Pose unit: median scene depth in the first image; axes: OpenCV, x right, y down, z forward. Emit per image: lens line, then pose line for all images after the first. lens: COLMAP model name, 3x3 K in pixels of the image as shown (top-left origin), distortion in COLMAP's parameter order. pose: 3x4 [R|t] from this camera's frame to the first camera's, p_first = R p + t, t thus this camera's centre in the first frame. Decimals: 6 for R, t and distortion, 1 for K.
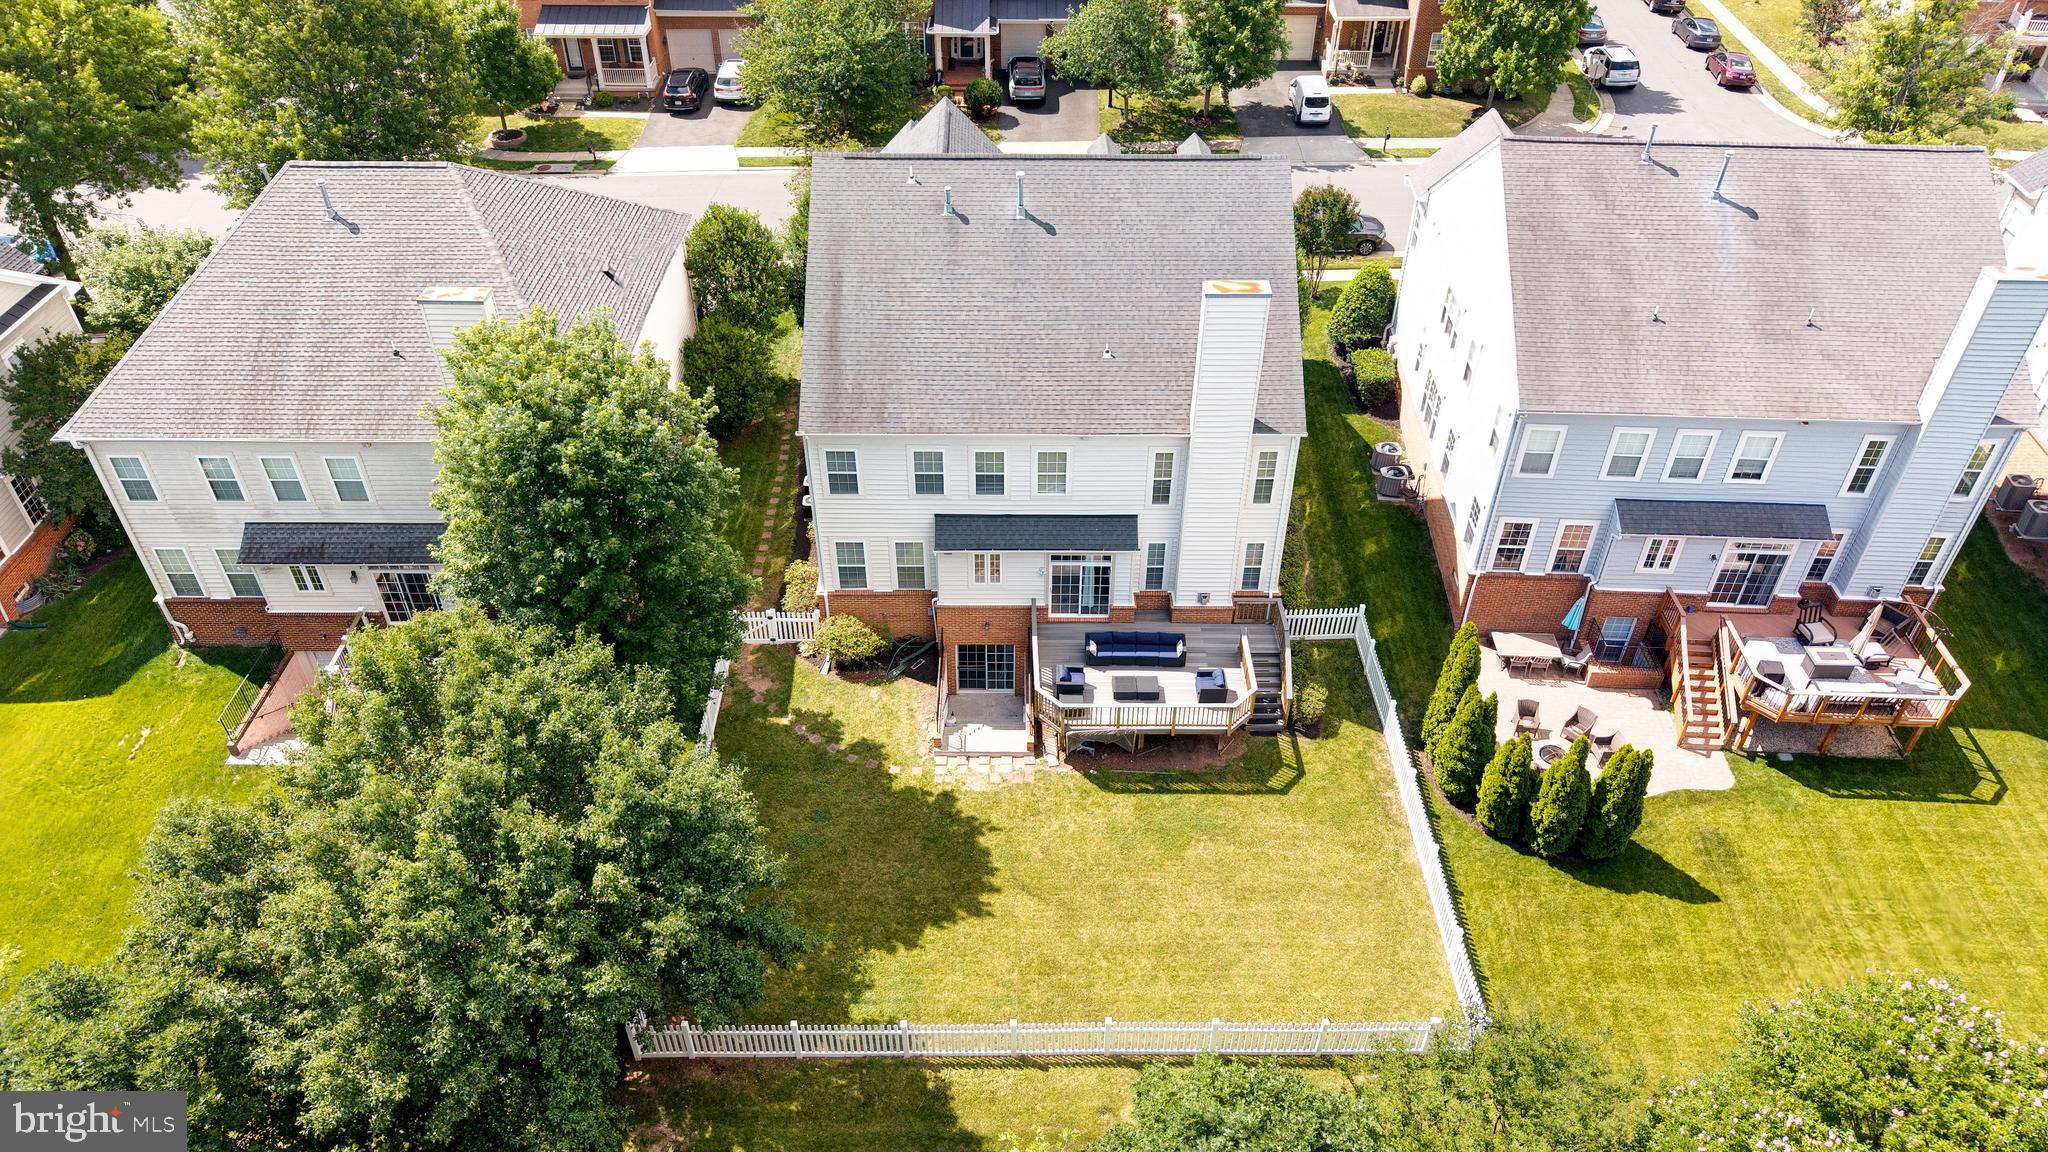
lens RADIAL K [[1370.8, 0, 1019.8], [0, 1370.8, 569.7], [0, 0, 1]] dist [0.020988, -0.025210]
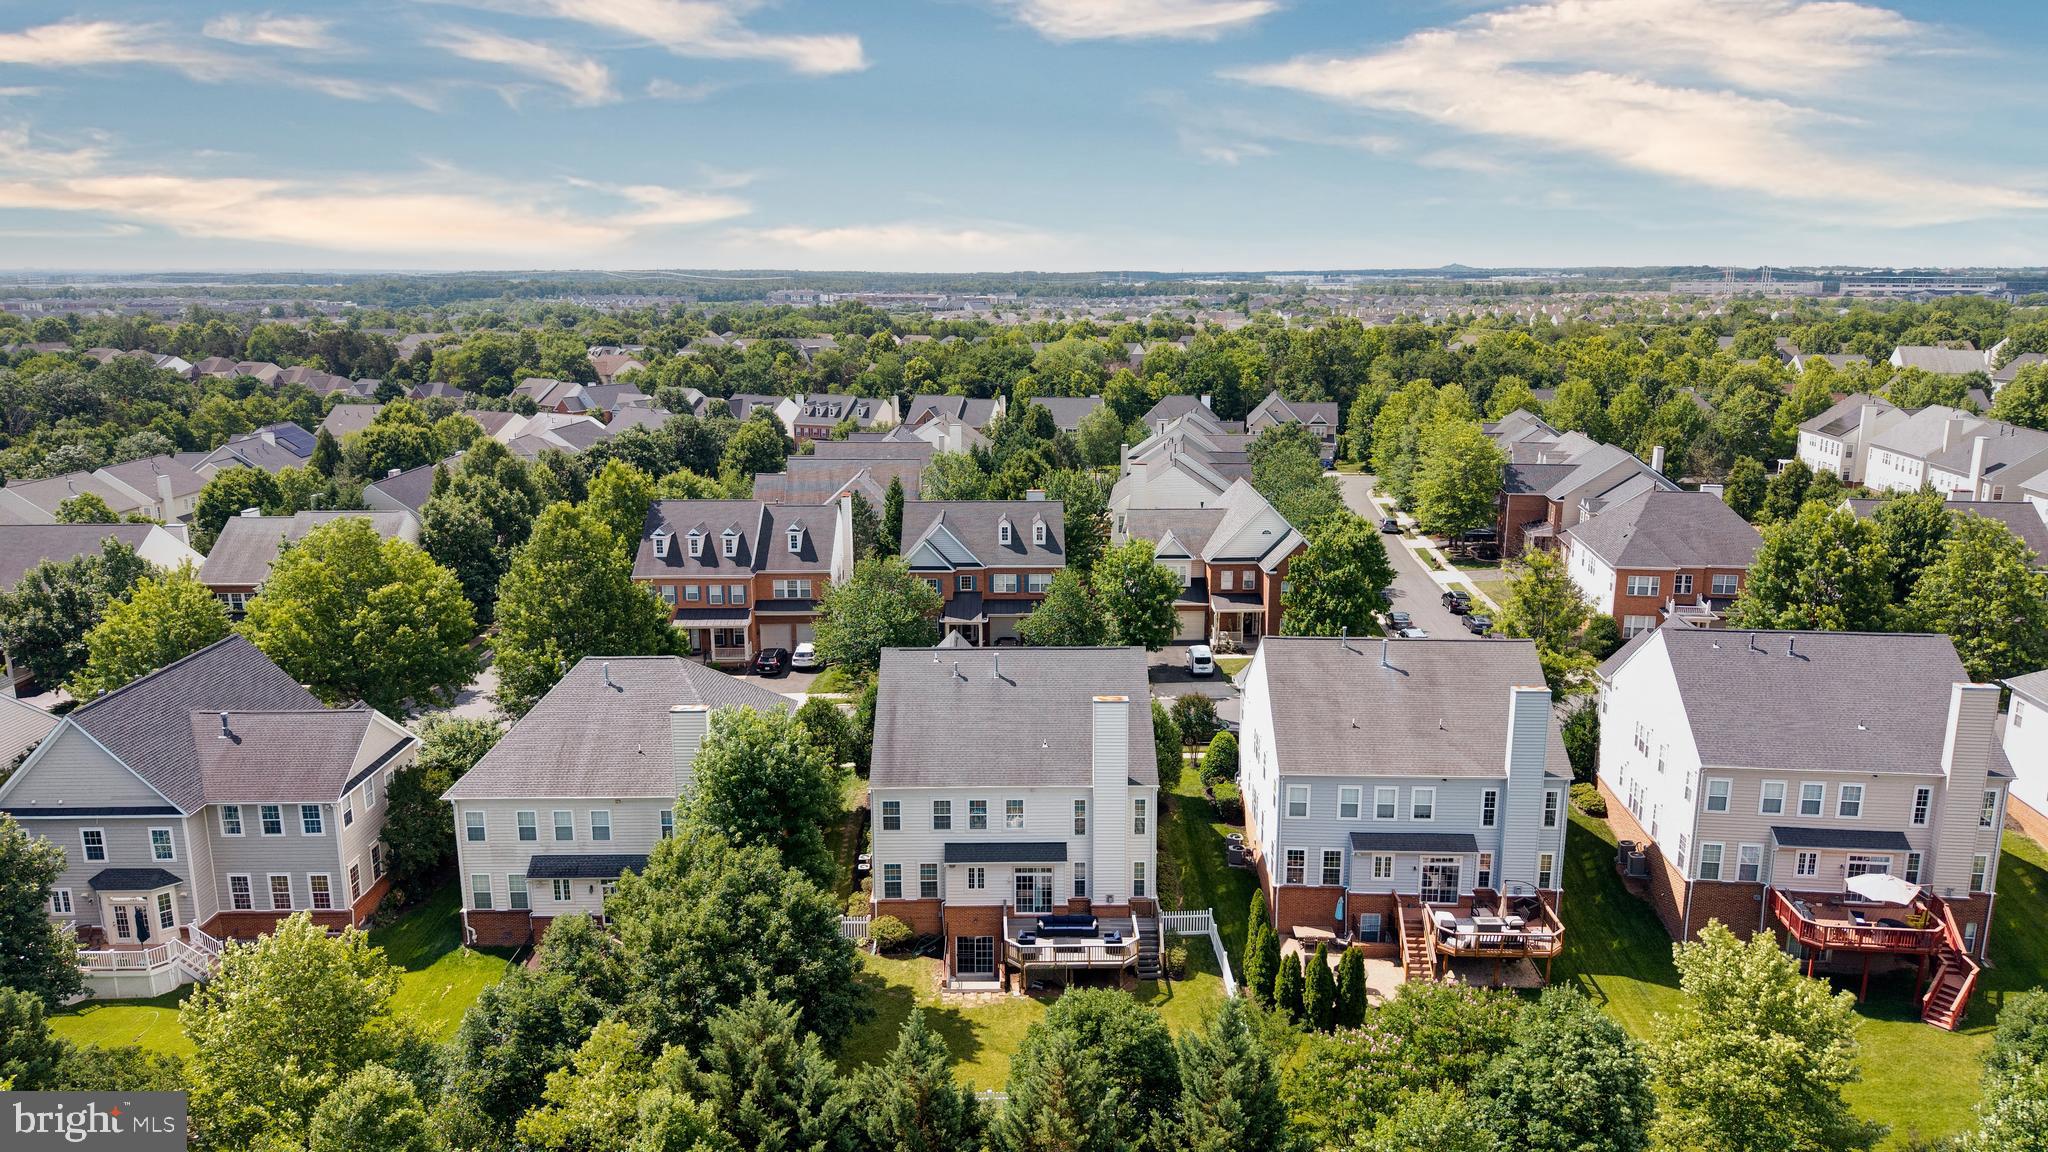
lens RADIAL K [[1370.8, 0, 1016.6], [0, 1370.8, 547.6], [0, 0, 1]] dist [0.020988, -0.025210]
pose [[0.999957, -0.009011, 0.001958, 0.025054], [0.008904, 0.888434, -0.458917, 0.405793], [0.002395, 0.458915, 0.888477, -0.653711]]
